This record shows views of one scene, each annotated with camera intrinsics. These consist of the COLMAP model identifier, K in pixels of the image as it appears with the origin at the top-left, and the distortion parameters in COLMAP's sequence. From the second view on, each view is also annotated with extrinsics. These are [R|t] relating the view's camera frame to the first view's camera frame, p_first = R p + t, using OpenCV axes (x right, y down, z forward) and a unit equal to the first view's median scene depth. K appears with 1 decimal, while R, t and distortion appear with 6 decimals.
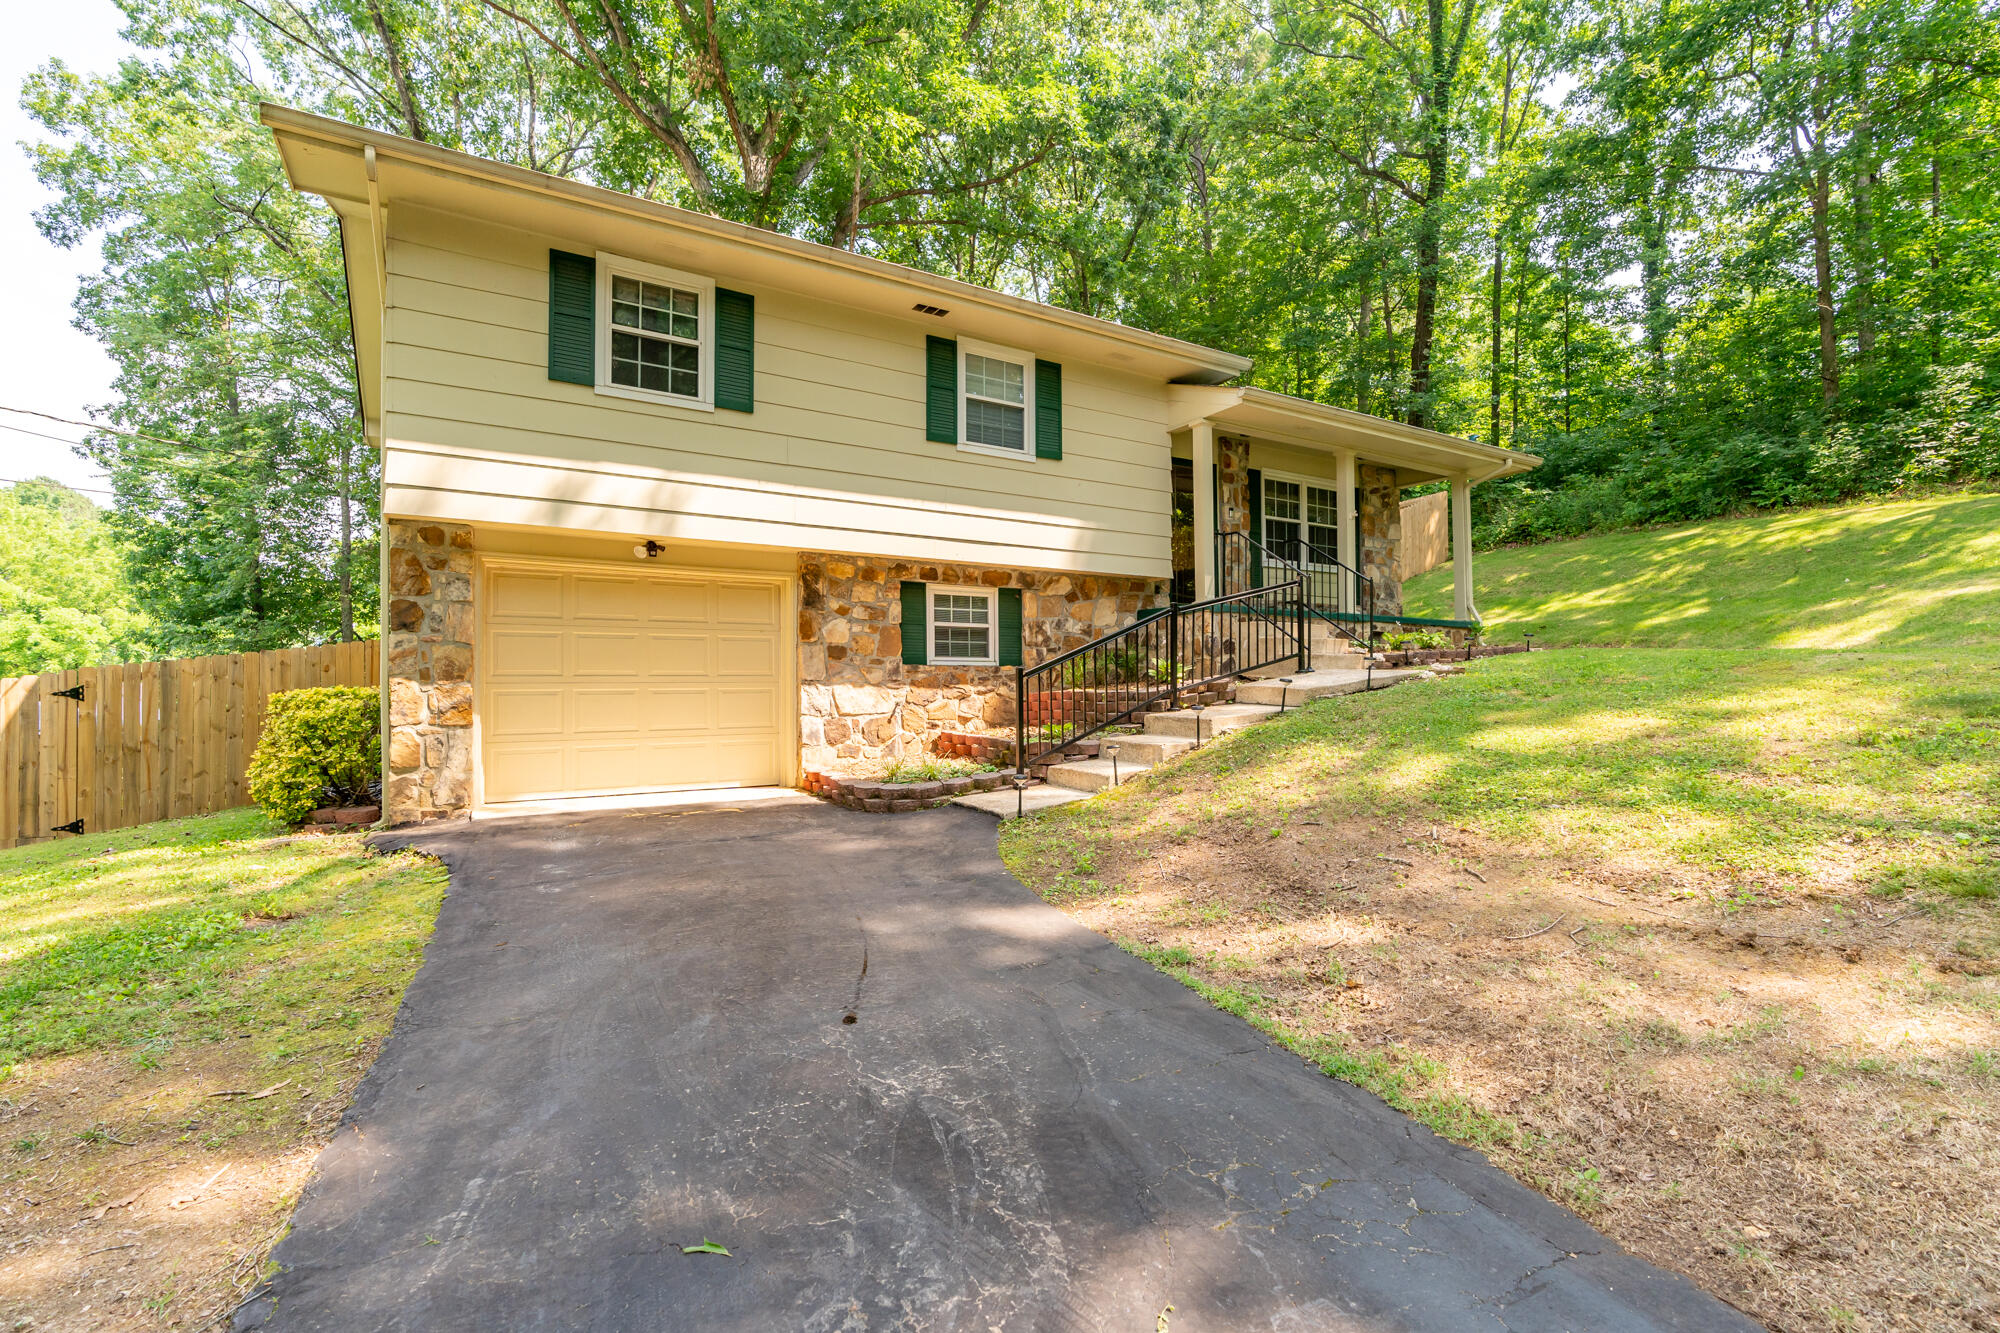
lens RADIAL K [[920.1, 0, 981.6], [0, 920.1, 664.9], [0, 0, 1]] dist [-0.009753, 0.002656]
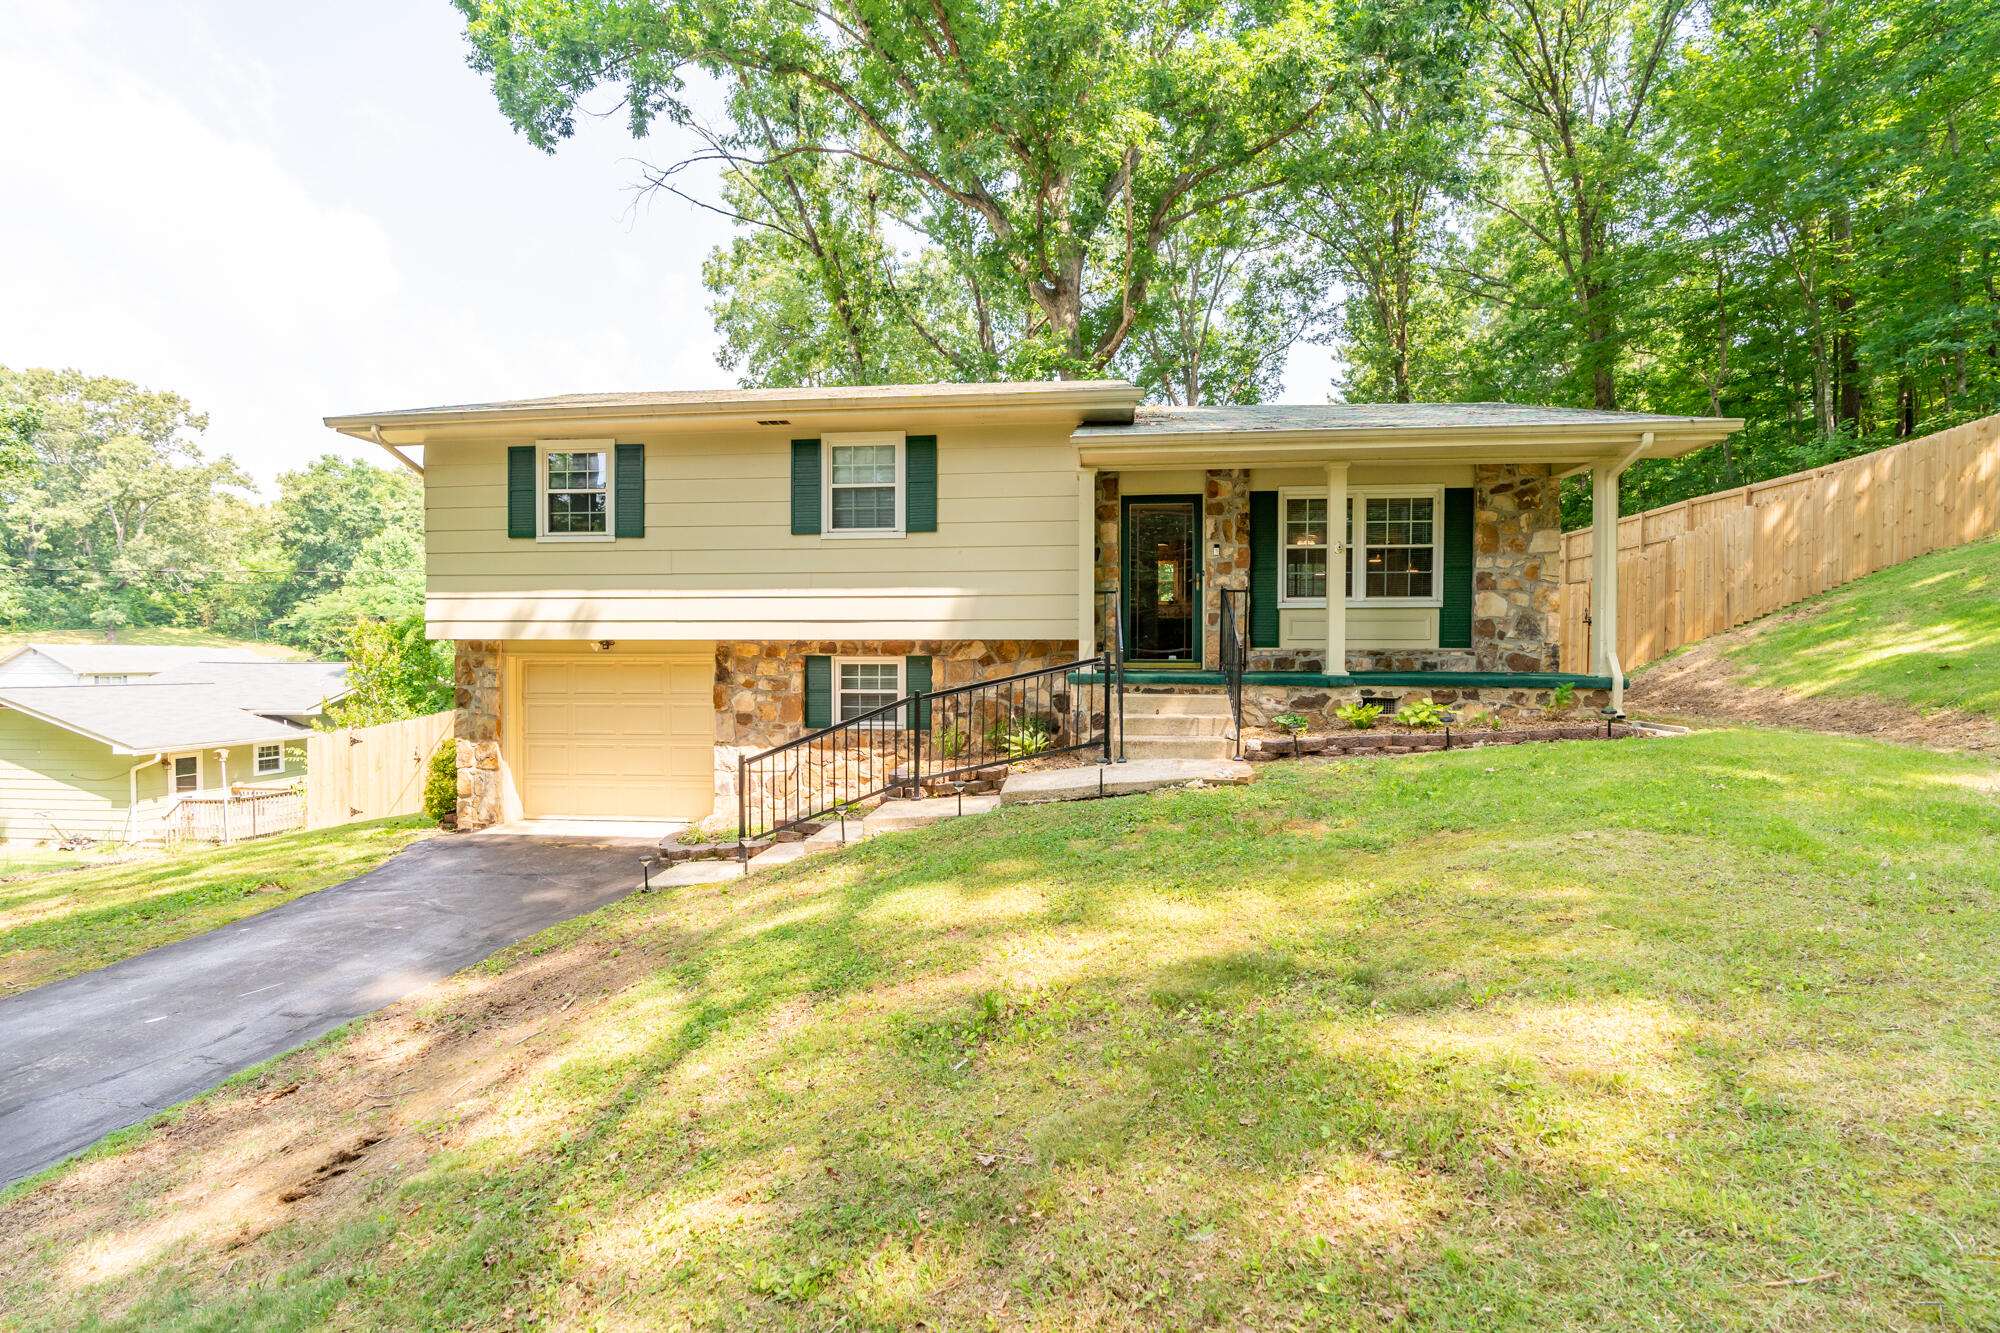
lens RADIAL K [[920.1, 0, 979.9], [0, 920.1, 674.2], [0, 0, 1]] dist [-0.009753, 0.002656]
pose [[0.782936, 0.017384, -0.621859, 0.805653], [0.014736, 0.998811, 0.046474, -0.120080], [0.621928, -0.045550, 0.781749, 0.250858]]
